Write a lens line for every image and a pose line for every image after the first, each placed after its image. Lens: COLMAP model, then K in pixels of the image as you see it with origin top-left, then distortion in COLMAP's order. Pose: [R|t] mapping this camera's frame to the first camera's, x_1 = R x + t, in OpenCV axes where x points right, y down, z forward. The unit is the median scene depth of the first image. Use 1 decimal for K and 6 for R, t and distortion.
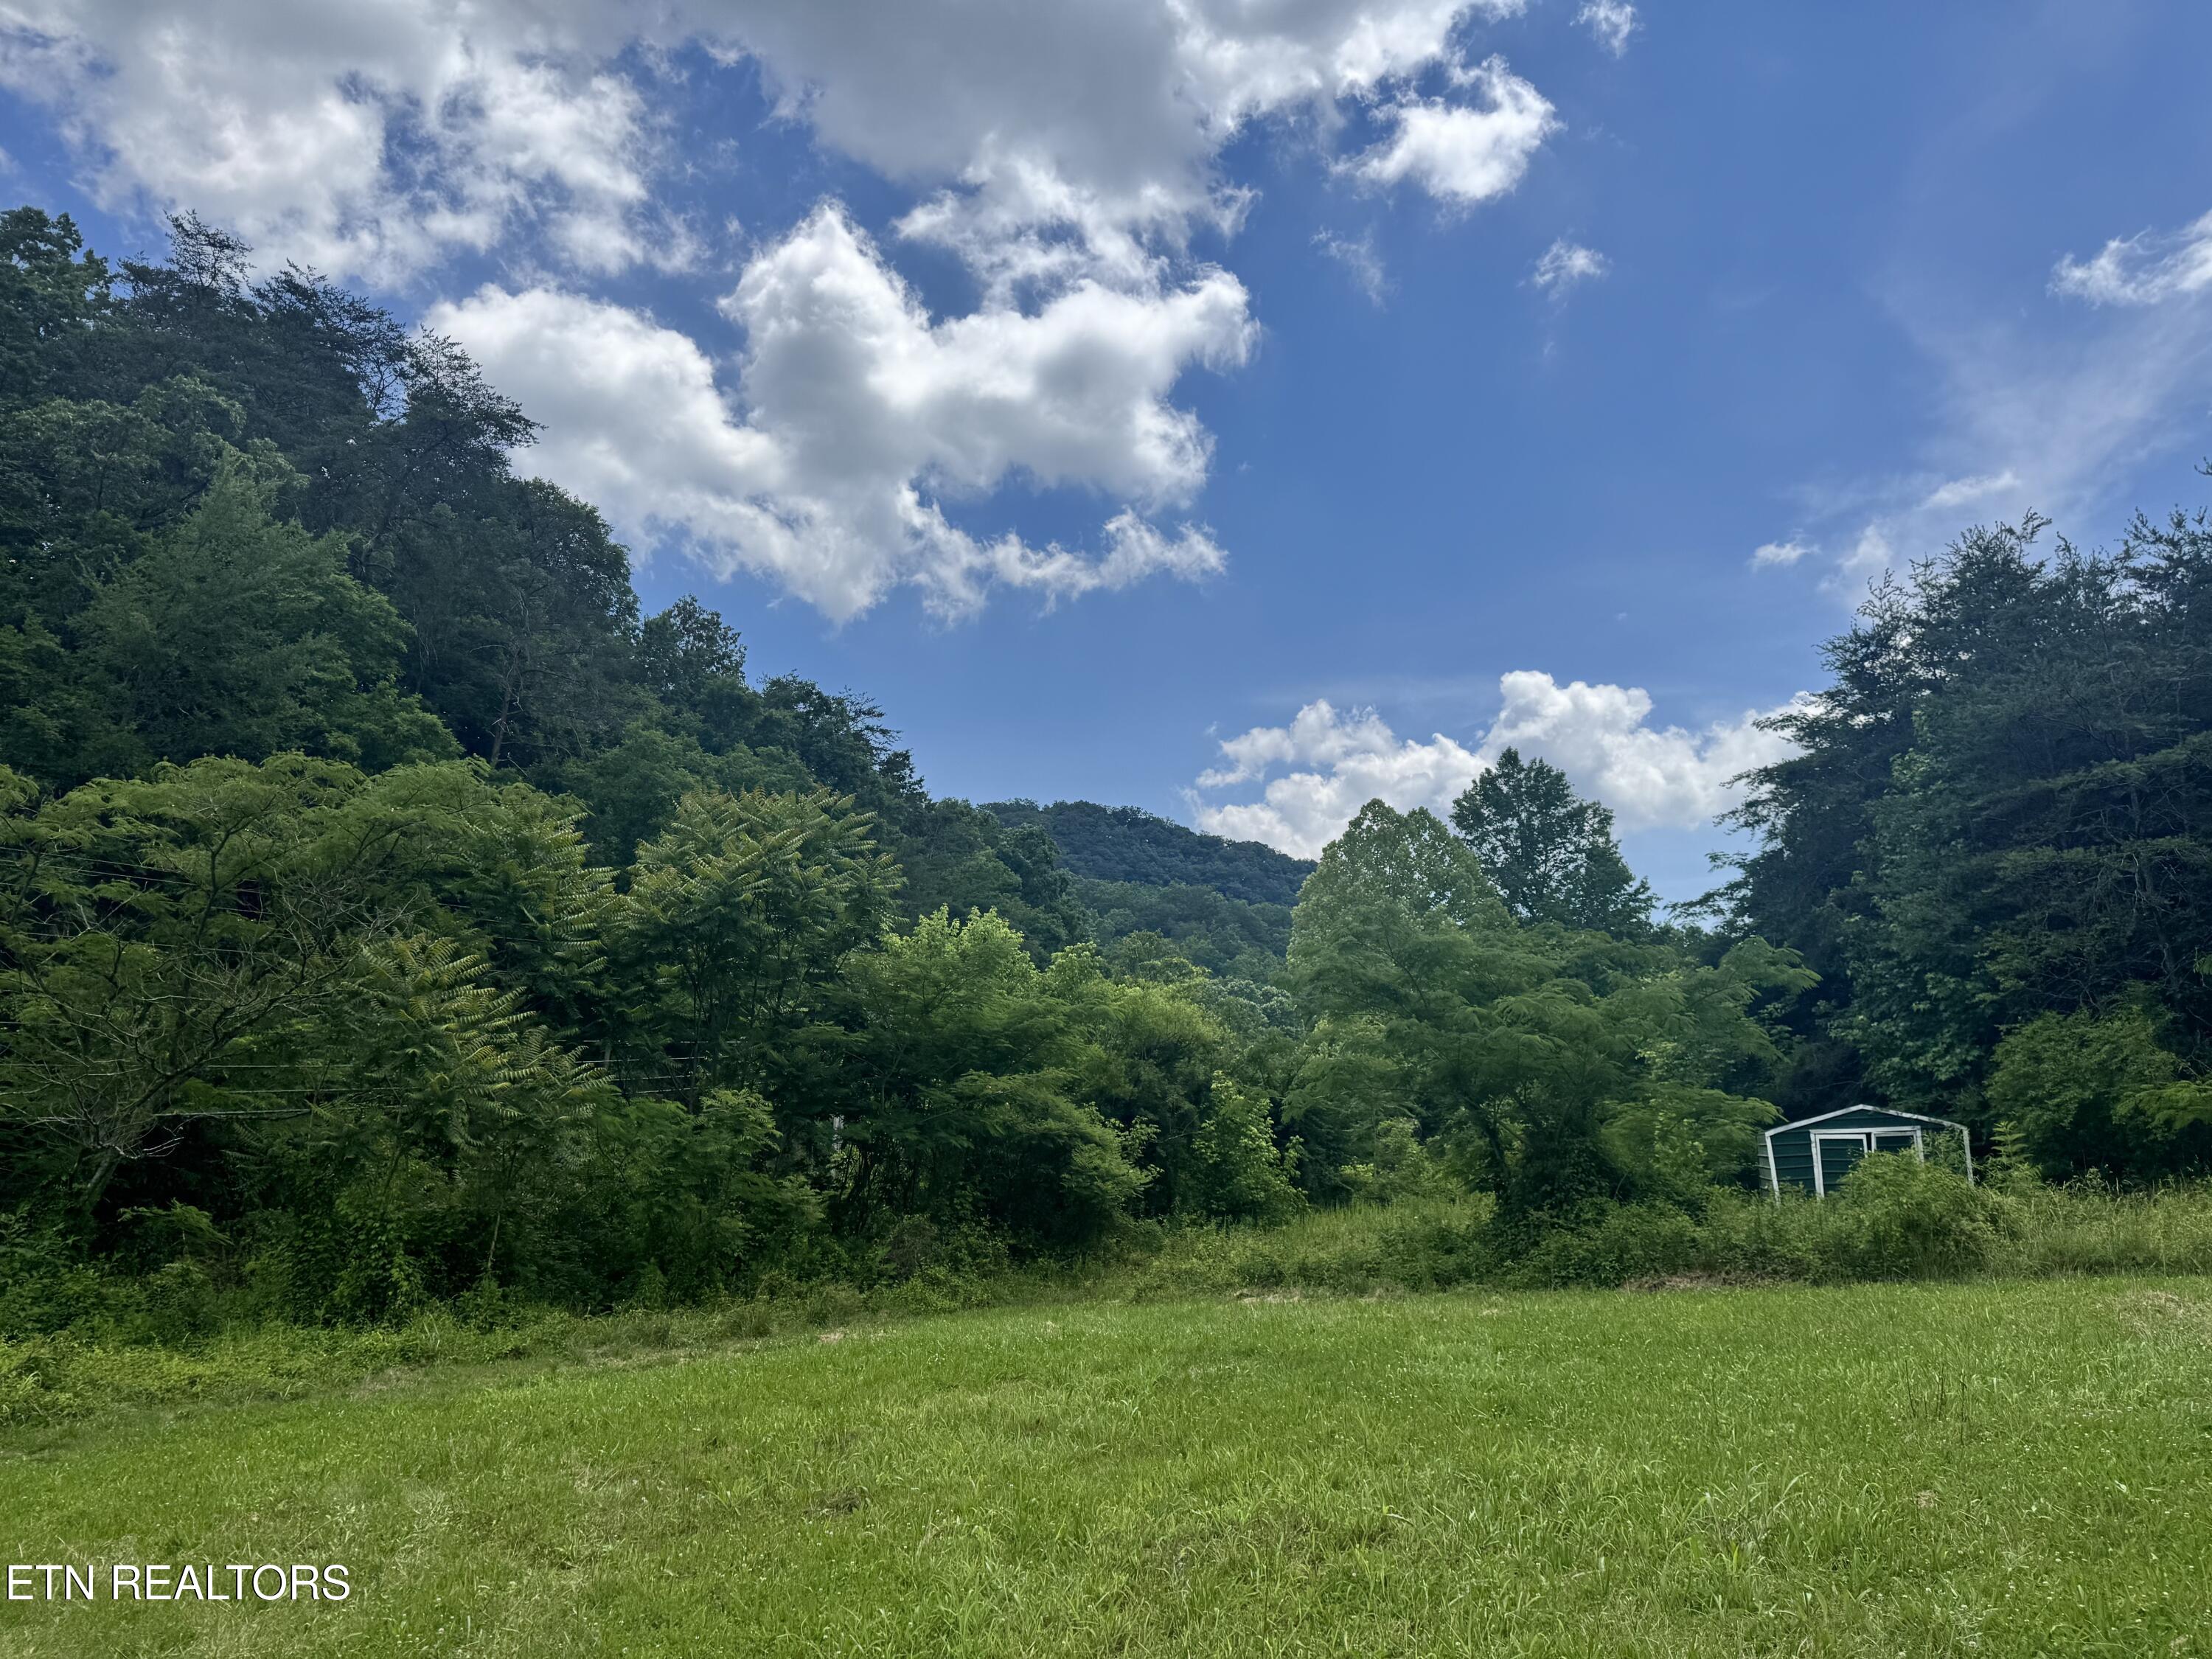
lens RADIAL K [[1532.3, 0, 1107.8], [0, 1532.3, 828.4], [0, 0, 1]] dist [0.054954, -0.065988]
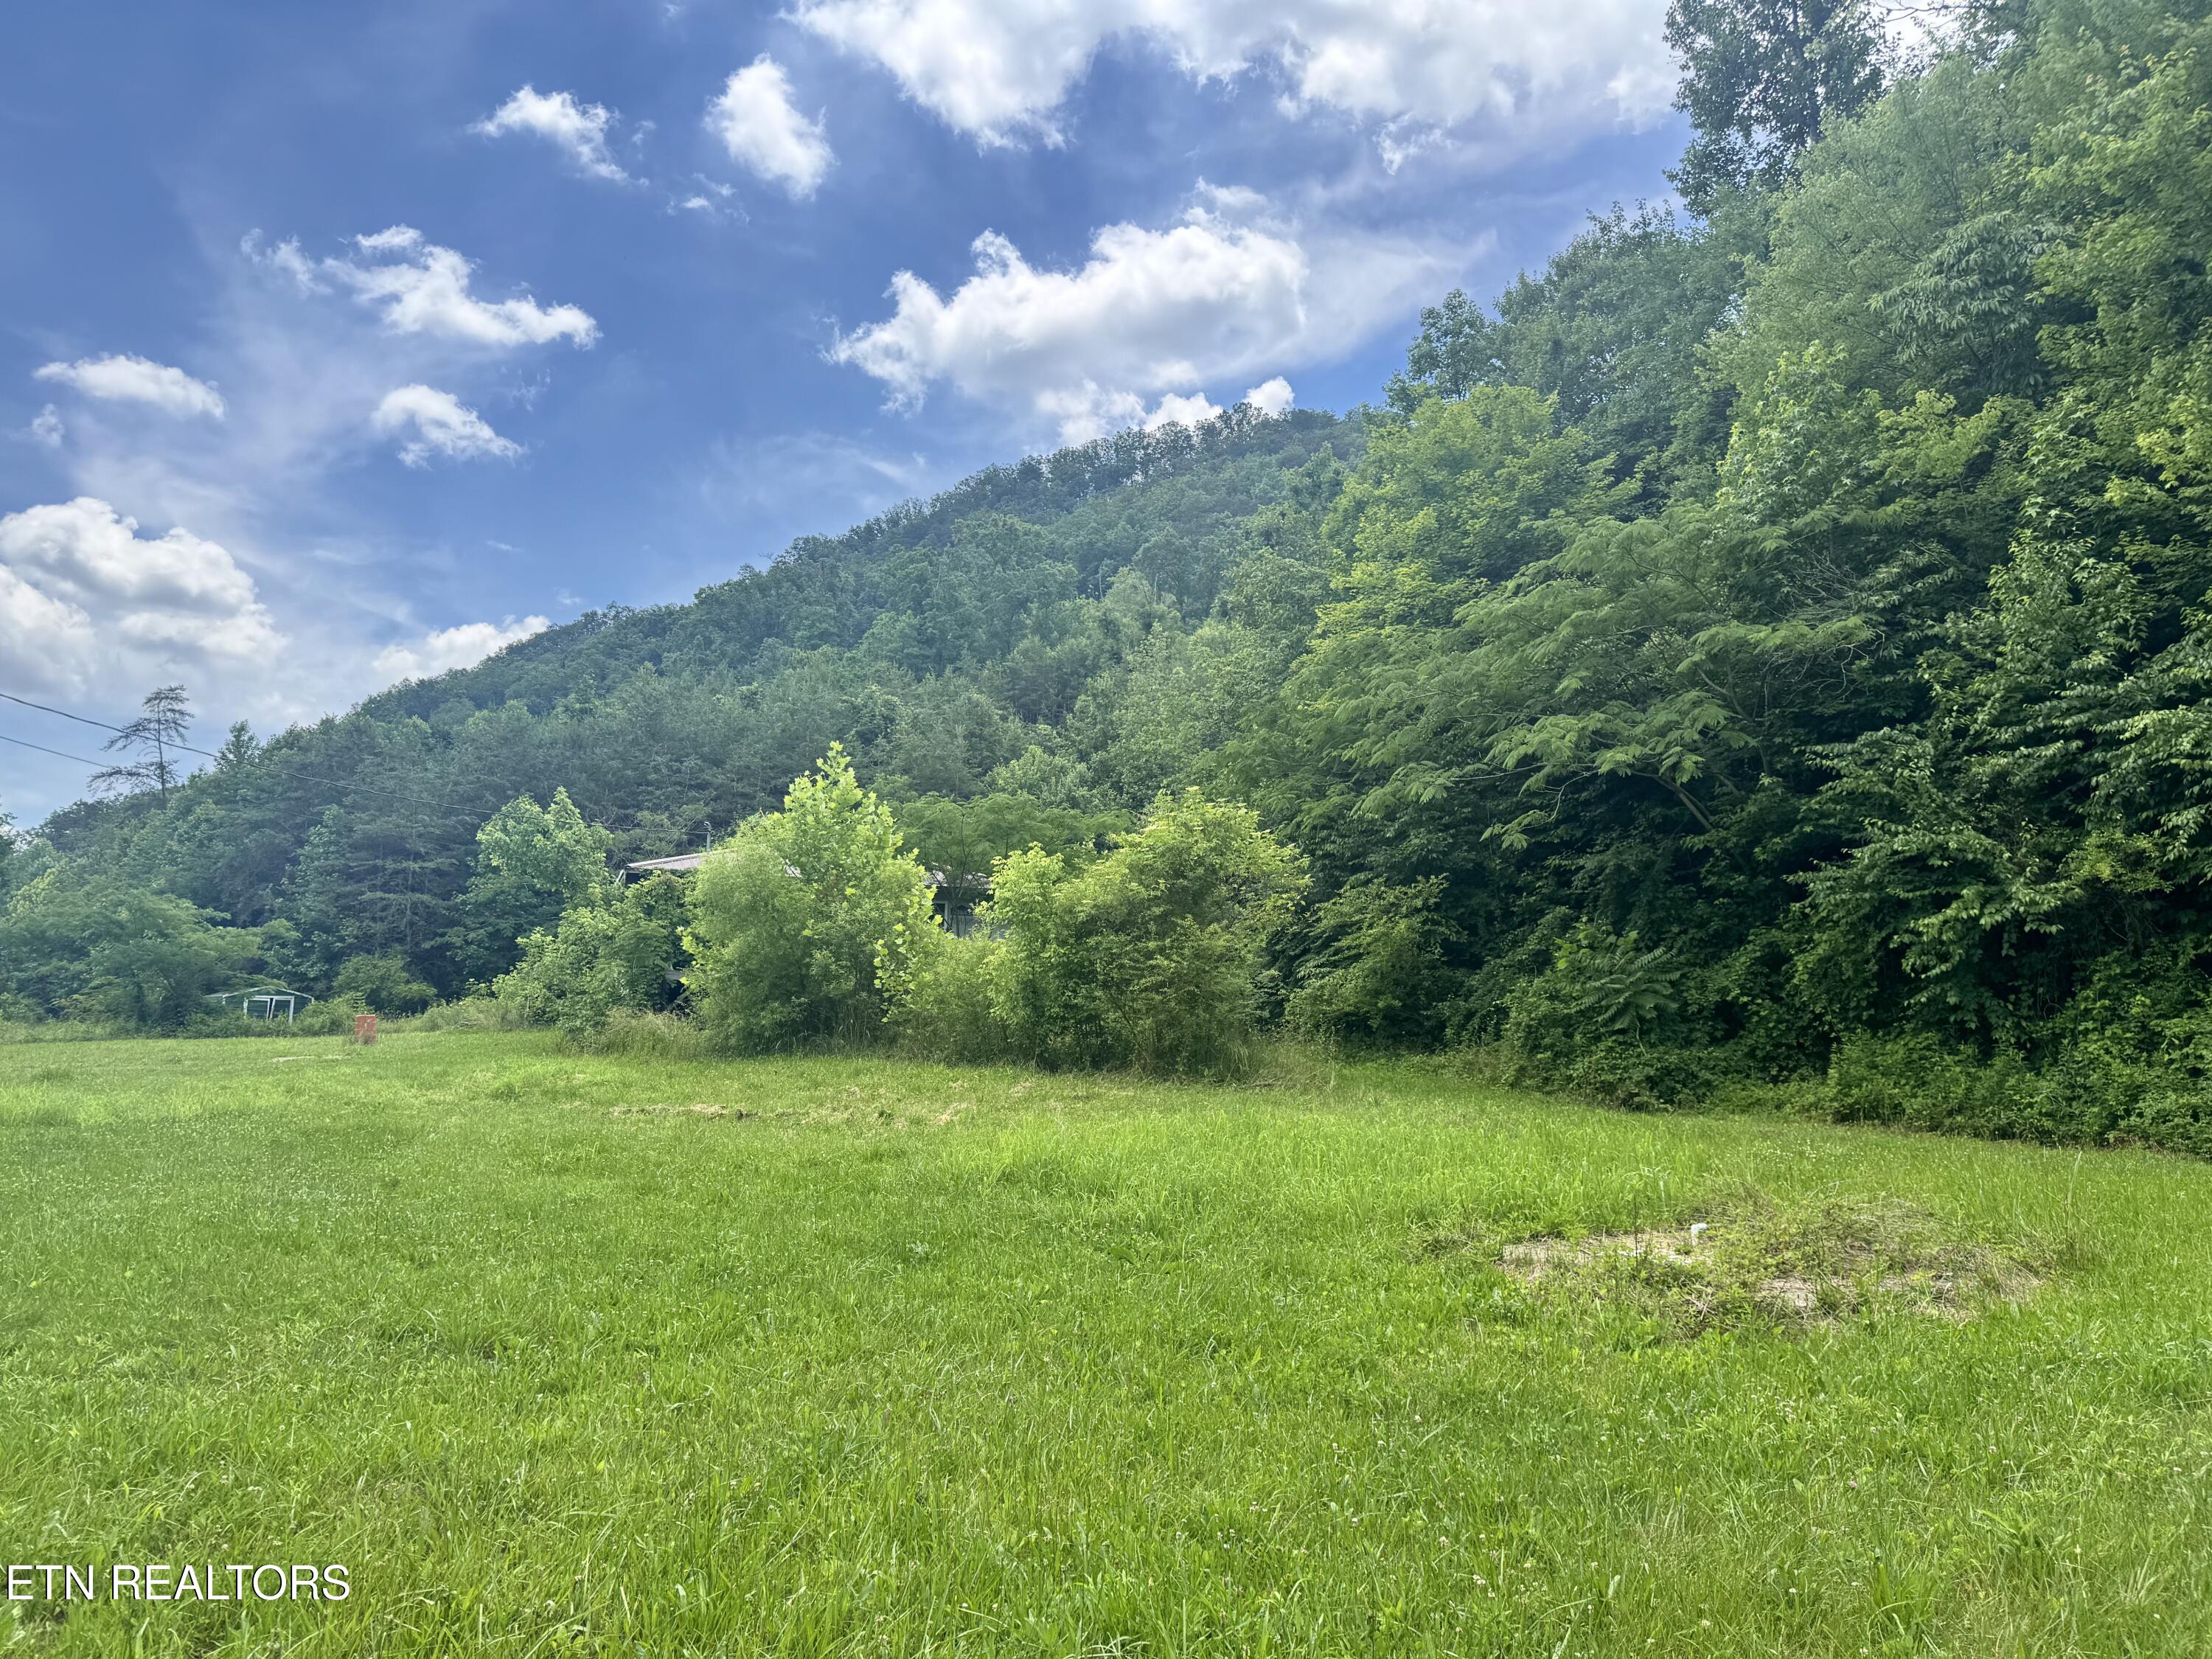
lens RADIAL K [[1532.3, 0, 1108.9], [0, 1532.3, 818.7], [0, 0, 1]] dist [0.054954, -0.065988]
pose [[0.473416, 0.153128, 0.867427, -0.984910], [-0.192936, 0.978886, -0.067505, -0.151312], [-0.859449, -0.135400, 0.492964, -1.191740]]
